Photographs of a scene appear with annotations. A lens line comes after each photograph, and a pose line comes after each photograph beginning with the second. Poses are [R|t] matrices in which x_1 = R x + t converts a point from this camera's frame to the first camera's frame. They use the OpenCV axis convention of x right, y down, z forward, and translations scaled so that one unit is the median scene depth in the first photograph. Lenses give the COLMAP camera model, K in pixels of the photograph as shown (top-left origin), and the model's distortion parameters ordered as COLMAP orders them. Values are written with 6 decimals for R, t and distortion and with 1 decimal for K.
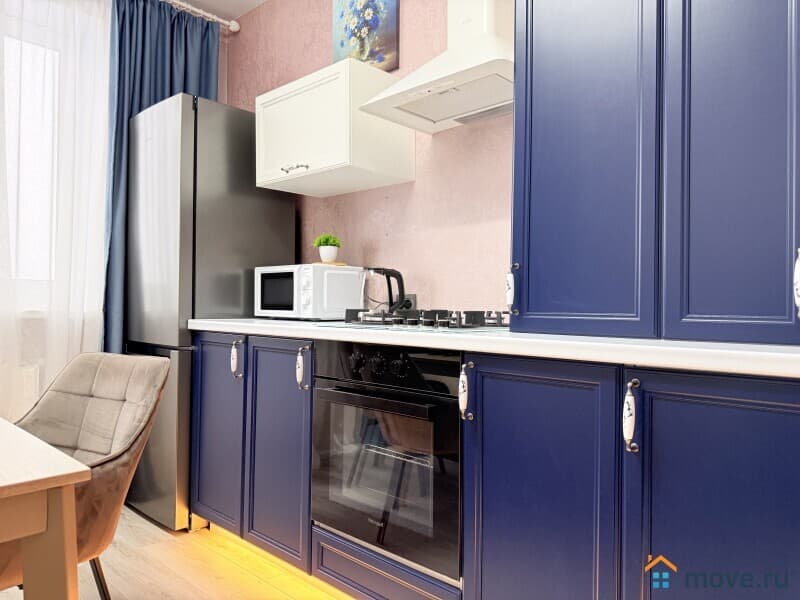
lens RADIAL K [[561.9, 0, 396.5], [0, 561.9, 305.5], [0, 0, 1]] dist [0.094769, -0.155803]
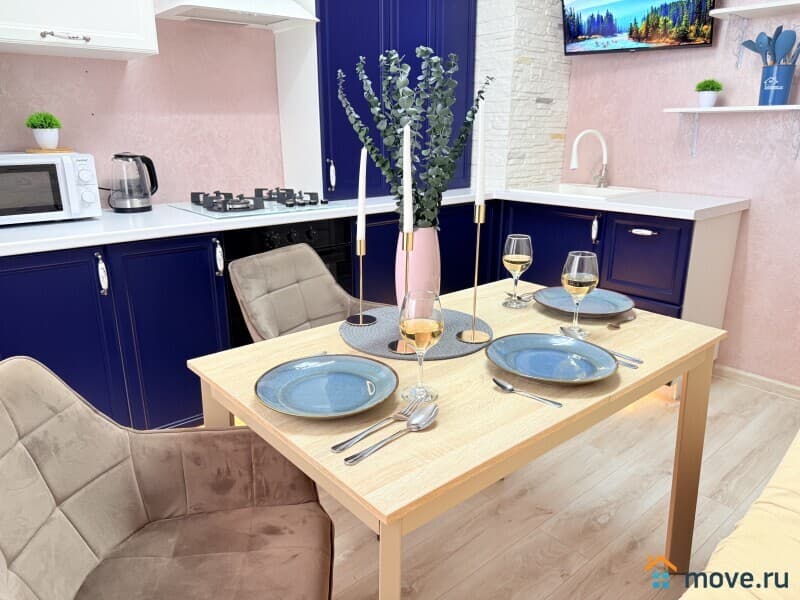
lens RADIAL K [[567.9, 0, 400.0], [0, 567.9, 300.0], [0, 0, 1]] dist [0.091625, -0.120073]
pose [[0.102418, -0.297122, 0.949331, -0.976609], [0.004745, 0.954485, 0.298223, -0.118067], [-0.994730, -0.026038, 0.099166, 0.403029]]
